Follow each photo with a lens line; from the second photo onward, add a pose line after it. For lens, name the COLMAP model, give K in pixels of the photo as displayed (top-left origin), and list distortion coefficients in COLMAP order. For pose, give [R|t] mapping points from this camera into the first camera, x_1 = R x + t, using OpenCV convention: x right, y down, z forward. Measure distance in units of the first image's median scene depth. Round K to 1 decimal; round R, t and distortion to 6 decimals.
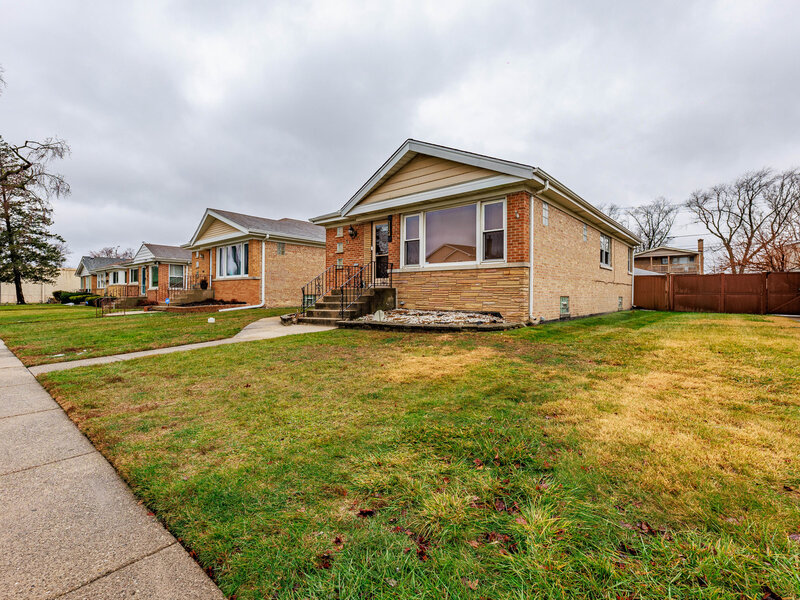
lens RADIAL K [[369.5, 0, 394.0], [0, 369.5, 298.8], [0, 0, 1]] dist [0.013092, -0.000535]
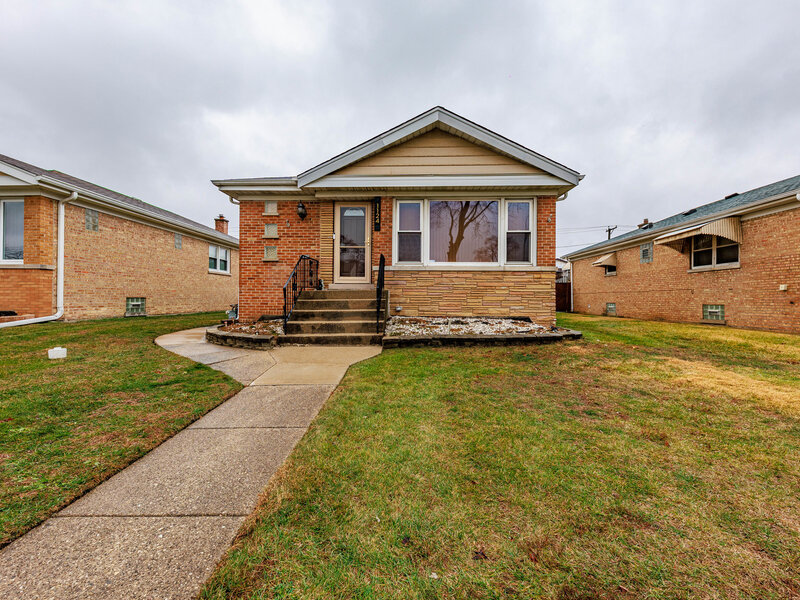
lens RADIAL K [[369.5, 0, 400.2], [0, 369.5, 298.5], [0, 0, 1]] dist [0.013092, -0.000535]
pose [[0.787854, 0.000746, 0.615861, -0.462301], [0.004405, 0.999967, -0.006846, -0.005500], [-0.615846, 0.008106, 0.787825, 0.365321]]
